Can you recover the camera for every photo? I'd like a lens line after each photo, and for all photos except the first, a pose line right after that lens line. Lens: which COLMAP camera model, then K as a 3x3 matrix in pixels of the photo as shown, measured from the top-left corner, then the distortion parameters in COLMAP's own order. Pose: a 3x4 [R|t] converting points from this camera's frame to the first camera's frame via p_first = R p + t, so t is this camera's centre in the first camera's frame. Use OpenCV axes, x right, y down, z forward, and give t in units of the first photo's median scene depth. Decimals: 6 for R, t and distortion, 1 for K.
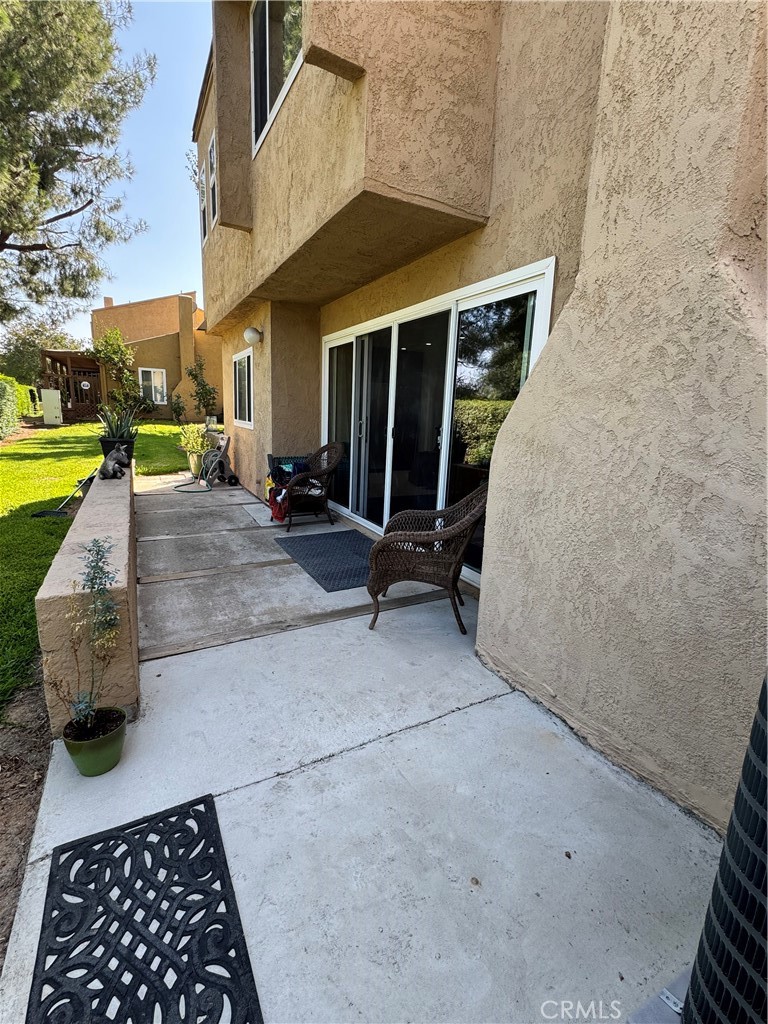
lens RADIAL K [[465.0, 0, 381.6], [0, 465.0, 511.9], [0, 0, 1]] dist [-0.000228, -0.000316]
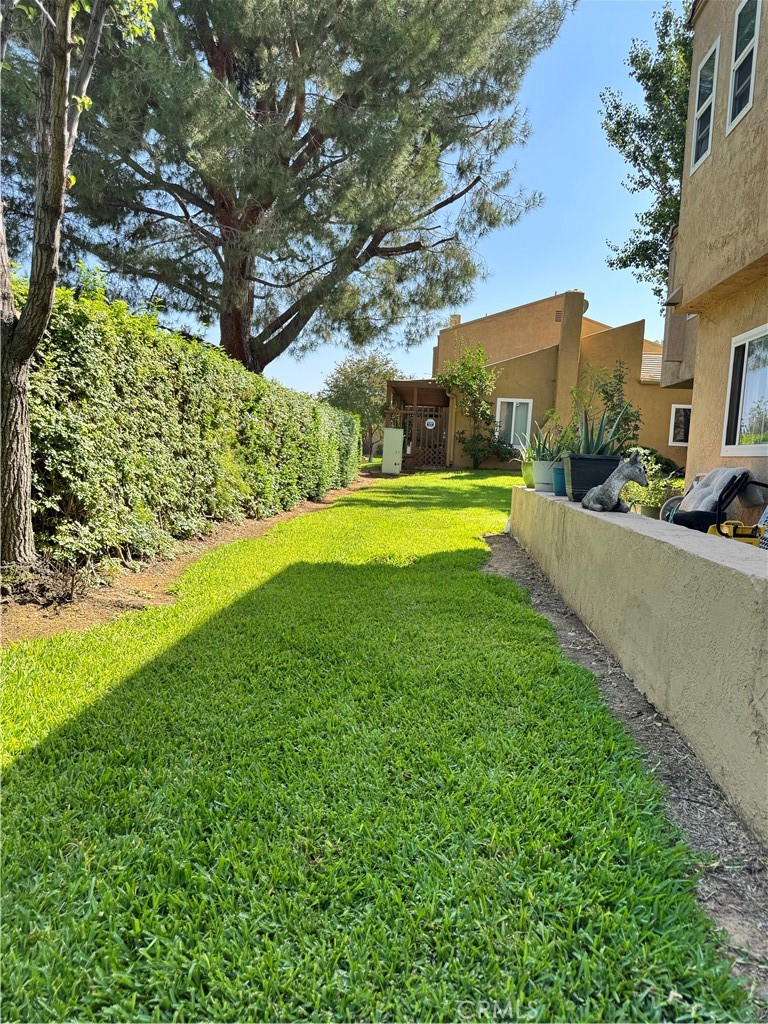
lens RADIAL K [[725.6, 0, 389.5], [0, 725.6, 516.9], [0, 0, 1]] dist [0.071747, -0.079183]
pose [[0.847612, 0.046410, -0.528582, -0.388070], [-0.126967, 0.984968, -0.117119, 0.091472], [0.515201, 0.166384, 0.840764, 0.099299]]
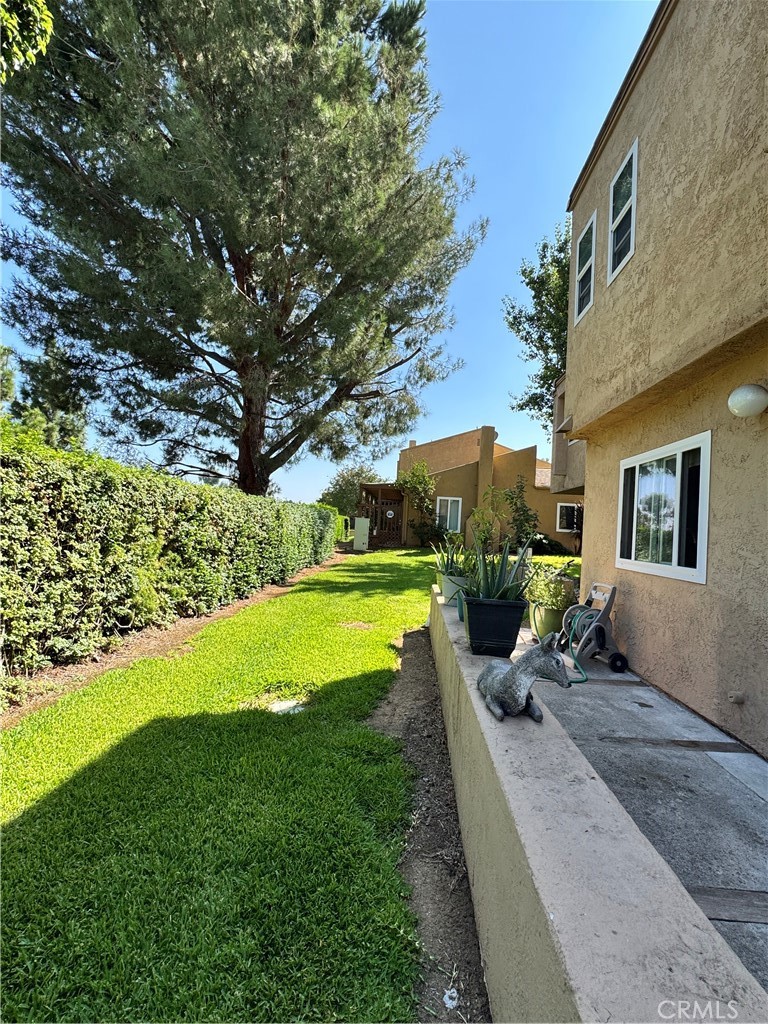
lens RADIAL K [[465.0, 0, 381.6], [0, 465.0, 511.9], [0, 0, 1]] dist [-0.000228, -0.000316]
pose [[0.852469, -0.010297, -0.522676, -0.551910], [-0.131537, 0.963416, -0.233513, -0.155220], [0.505959, 0.267814, 0.819928, 0.674654]]
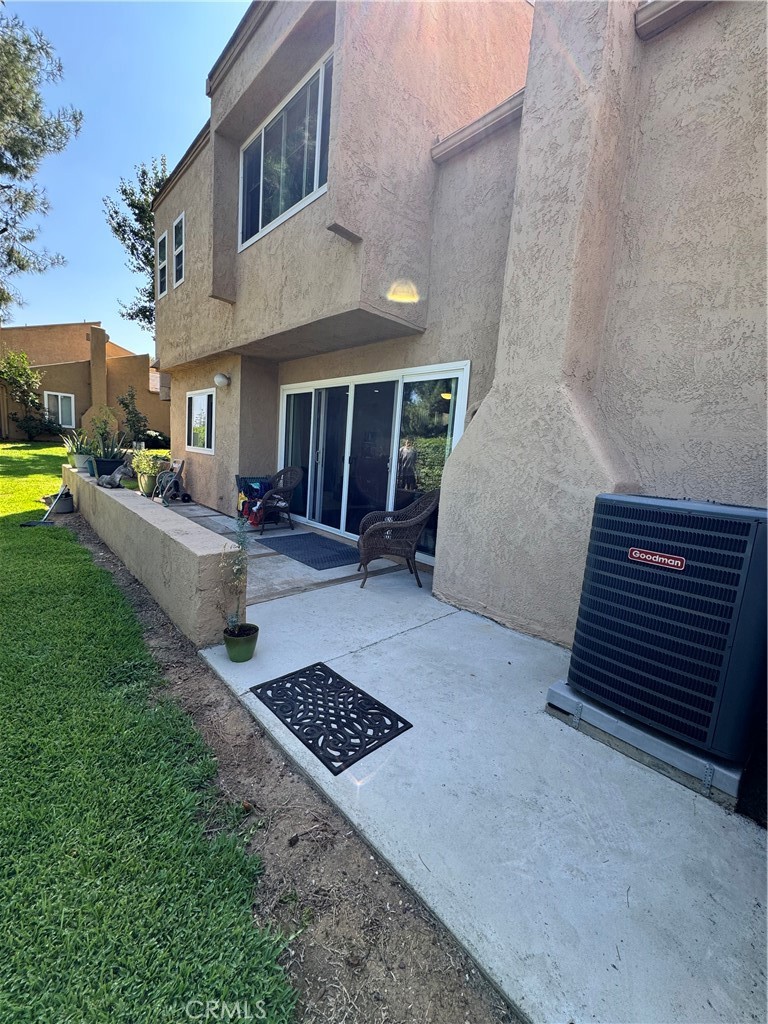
lens RADIAL K [[410.6, 0, 384.0], [0, 410.6, 512.0], [0, 0, 1]] dist [-0.000374, -0.000154]
pose [[0.965492, -0.006539, 0.260351, -0.227231], [0.019454, 0.998702, -0.047063, 0.052989], [-0.259705, 0.050504, 0.964366, -0.242418]]
